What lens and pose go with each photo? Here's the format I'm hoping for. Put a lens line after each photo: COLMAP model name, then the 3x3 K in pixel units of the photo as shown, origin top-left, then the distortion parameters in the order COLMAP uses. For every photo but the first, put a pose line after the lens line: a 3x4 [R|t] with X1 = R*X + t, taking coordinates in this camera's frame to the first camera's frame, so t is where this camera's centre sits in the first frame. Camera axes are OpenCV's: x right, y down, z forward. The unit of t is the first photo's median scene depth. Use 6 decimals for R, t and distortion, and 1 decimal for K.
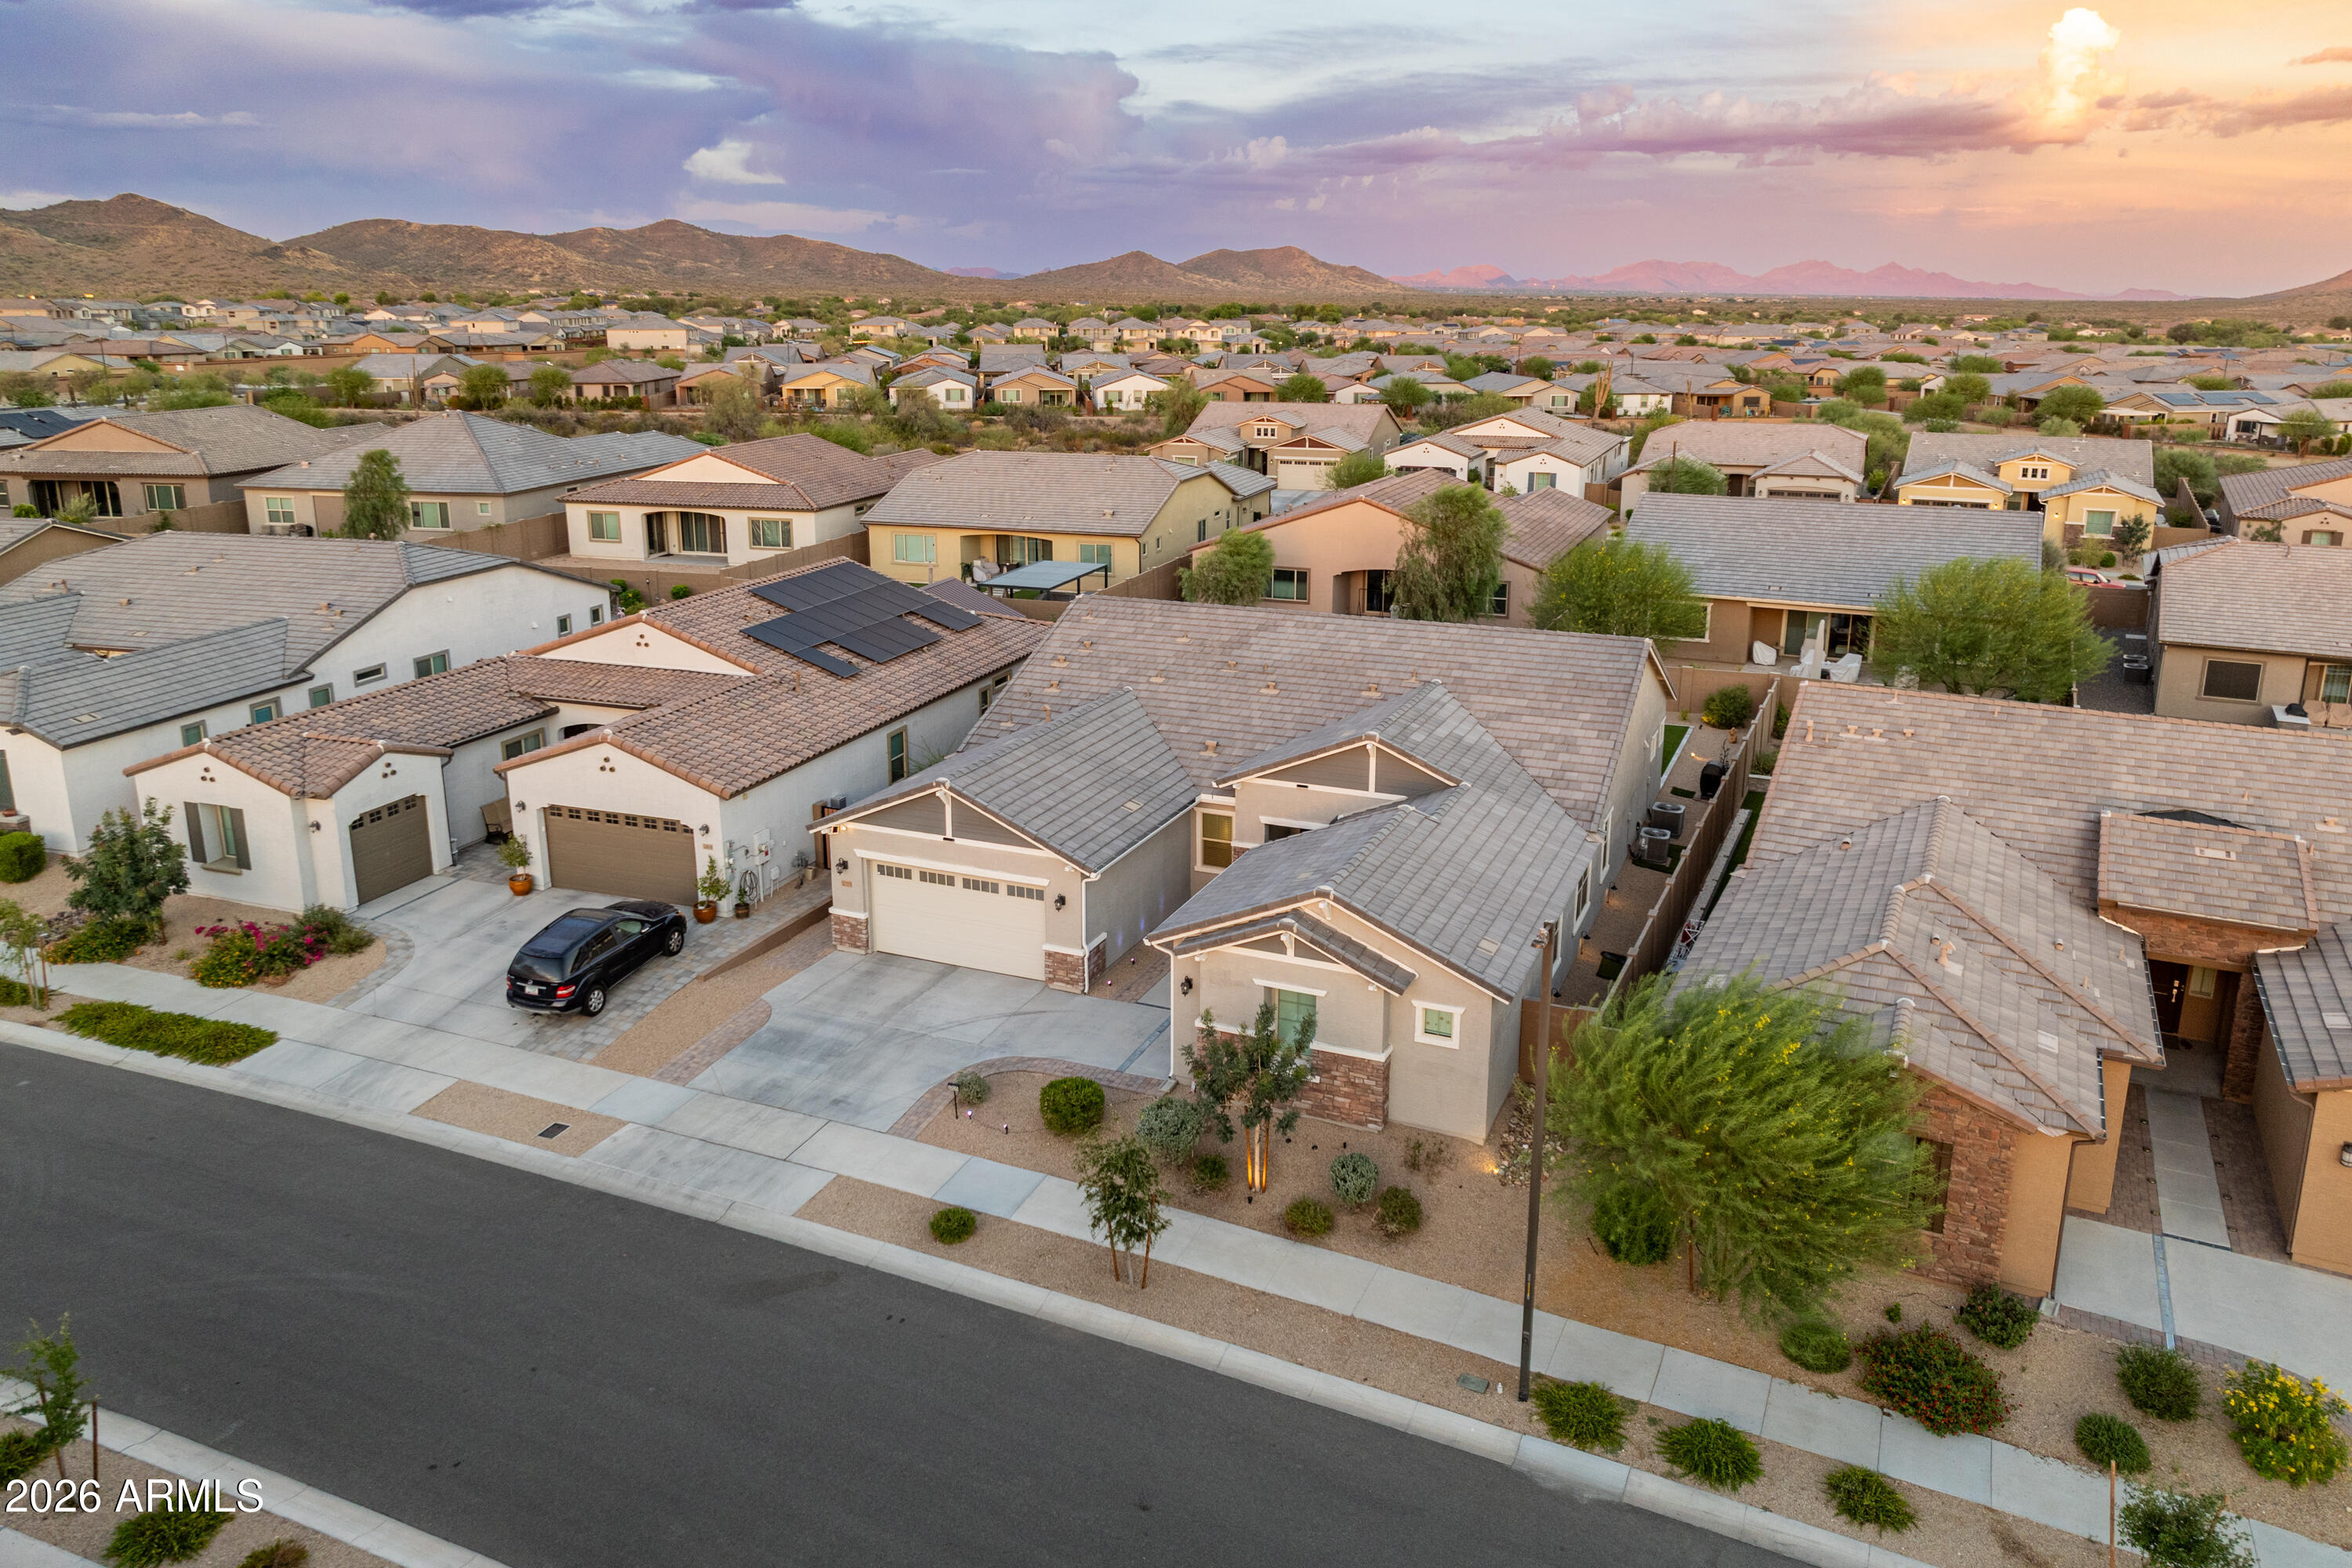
lens RADIAL K [[1639.3, 0, 1181.7], [0, 1639.3, 709.0], [0, 0, 1]] dist [-0.004899, -0.002517]
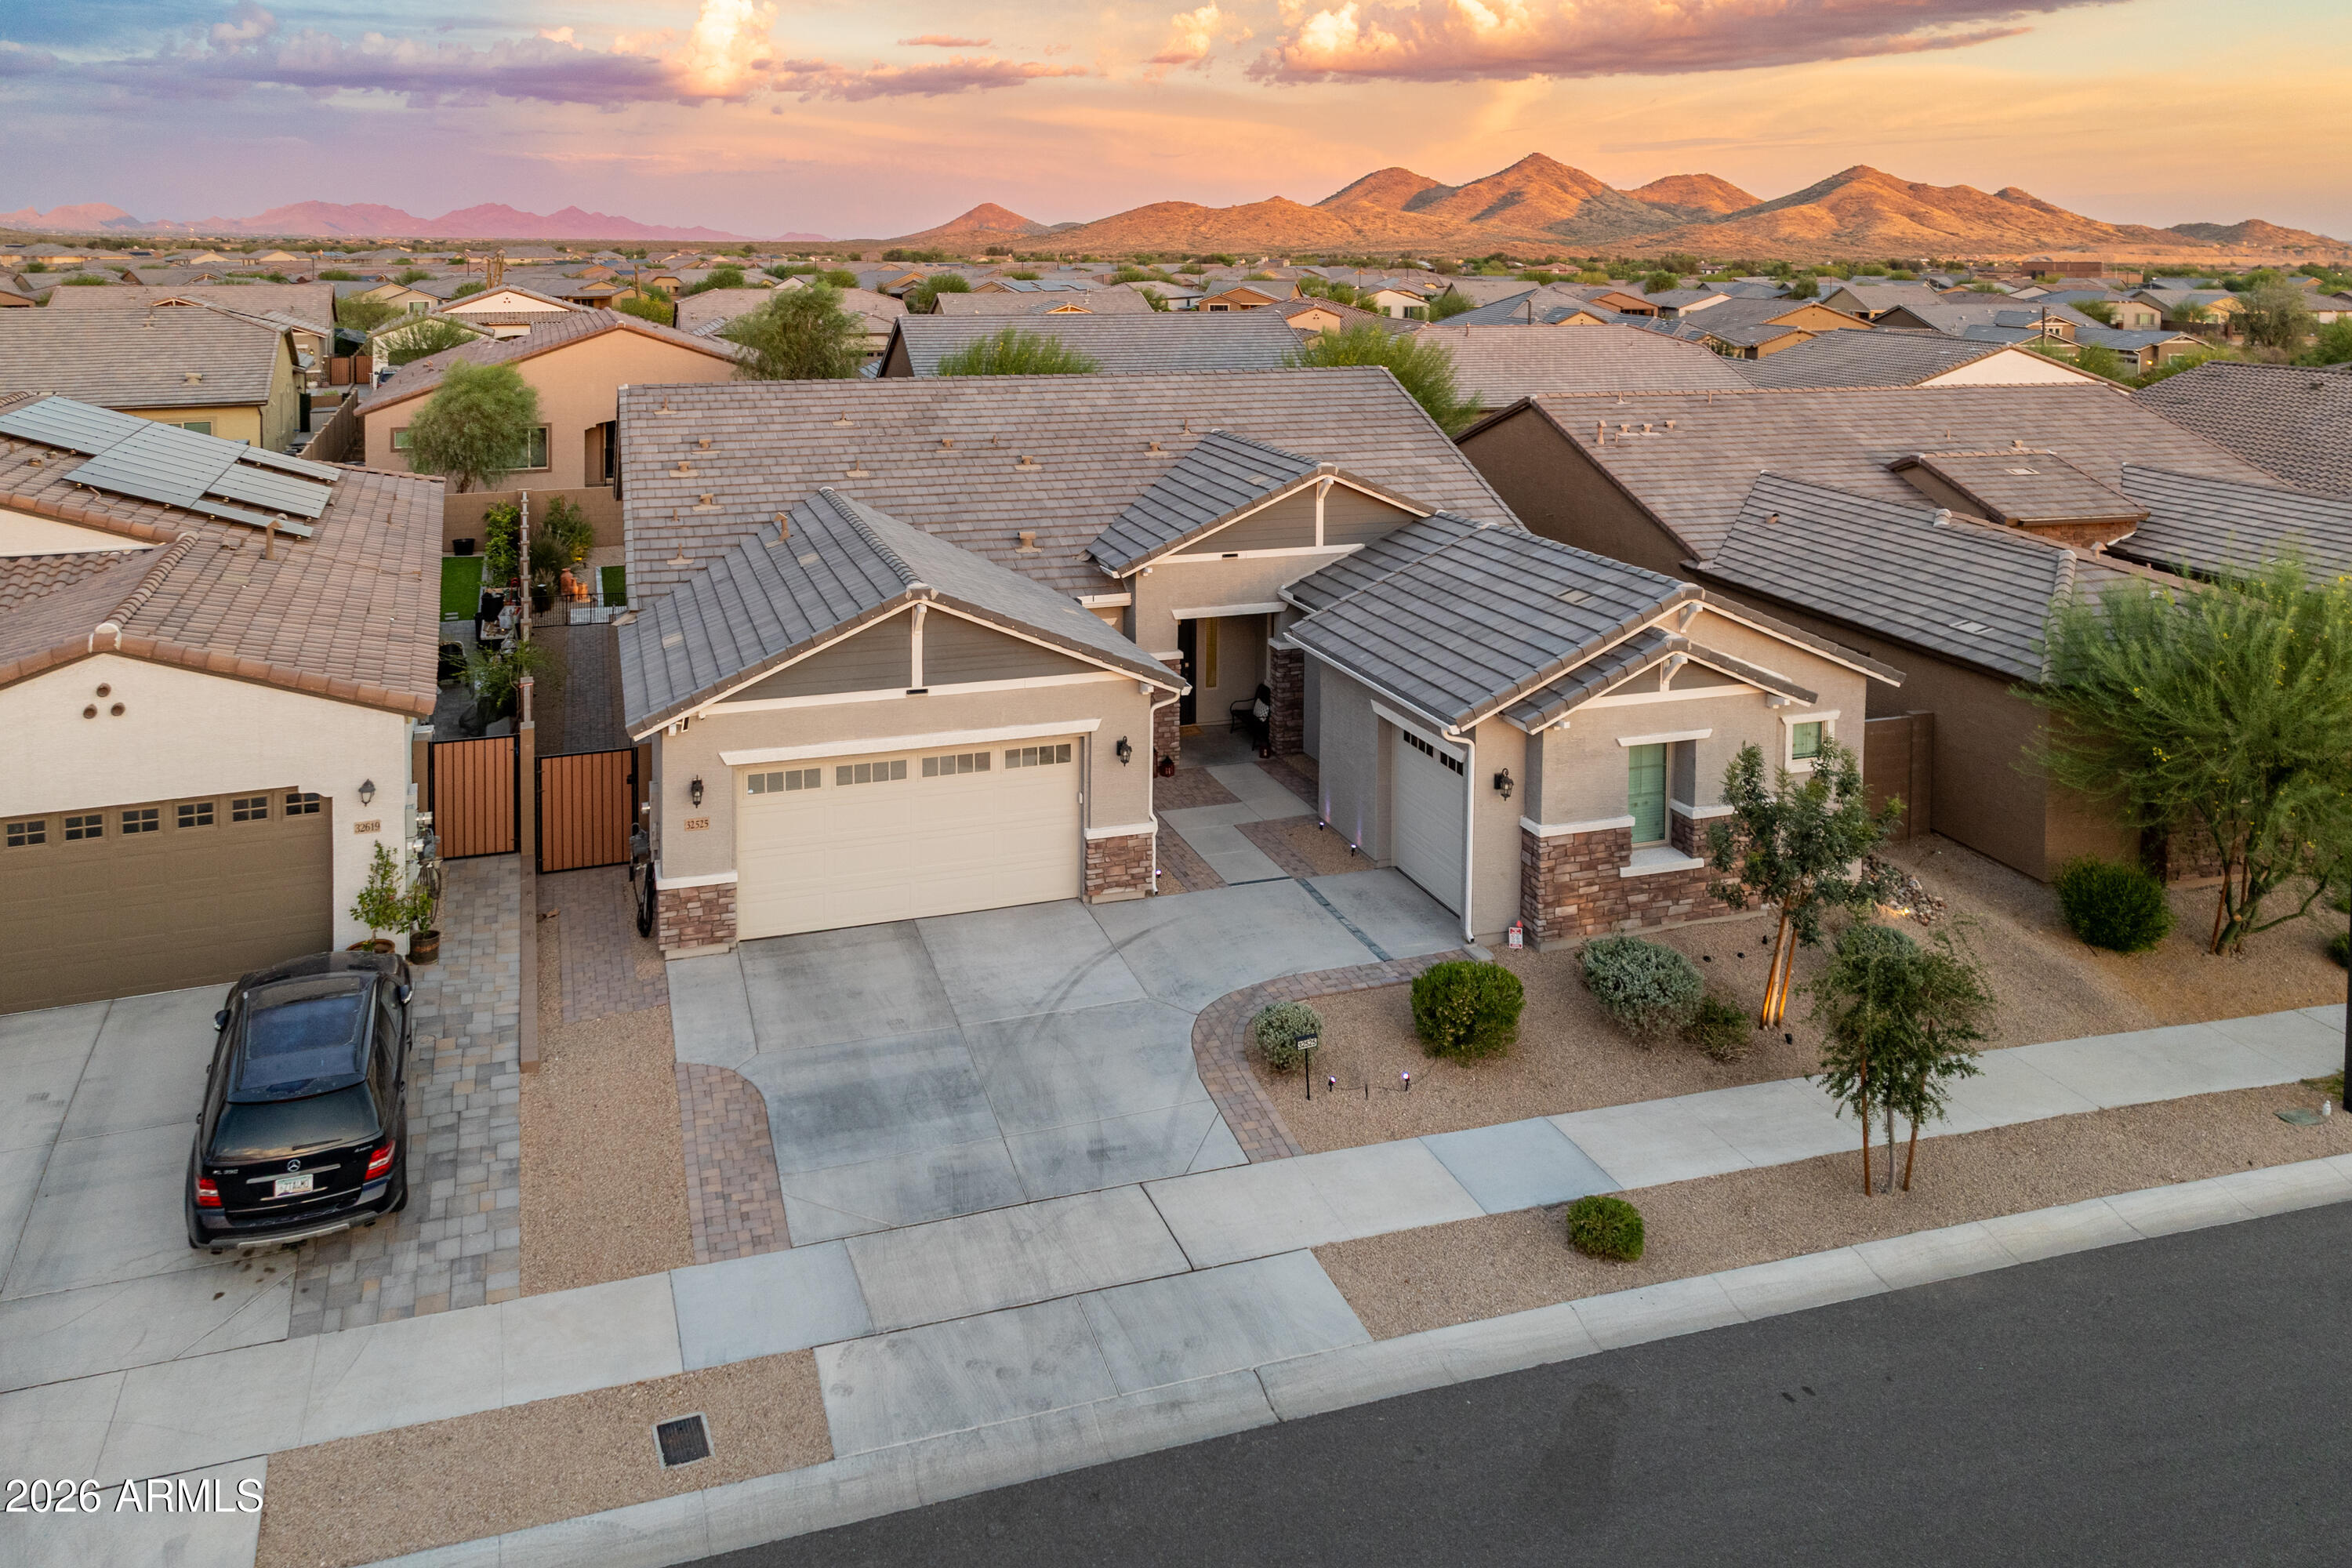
lens RADIAL K [[1734.0, 0, 1176.8], [0, 1734.0, 311.4], [0, 0, 1]] dist [-0.006791, -0.000053]
pose [[0.735223, -0.024478, 0.677384, -0.461838], [0.164466, 0.975926, -0.143243, 0.046907], [-0.657570, 0.216723, 0.721549, 0.423330]]
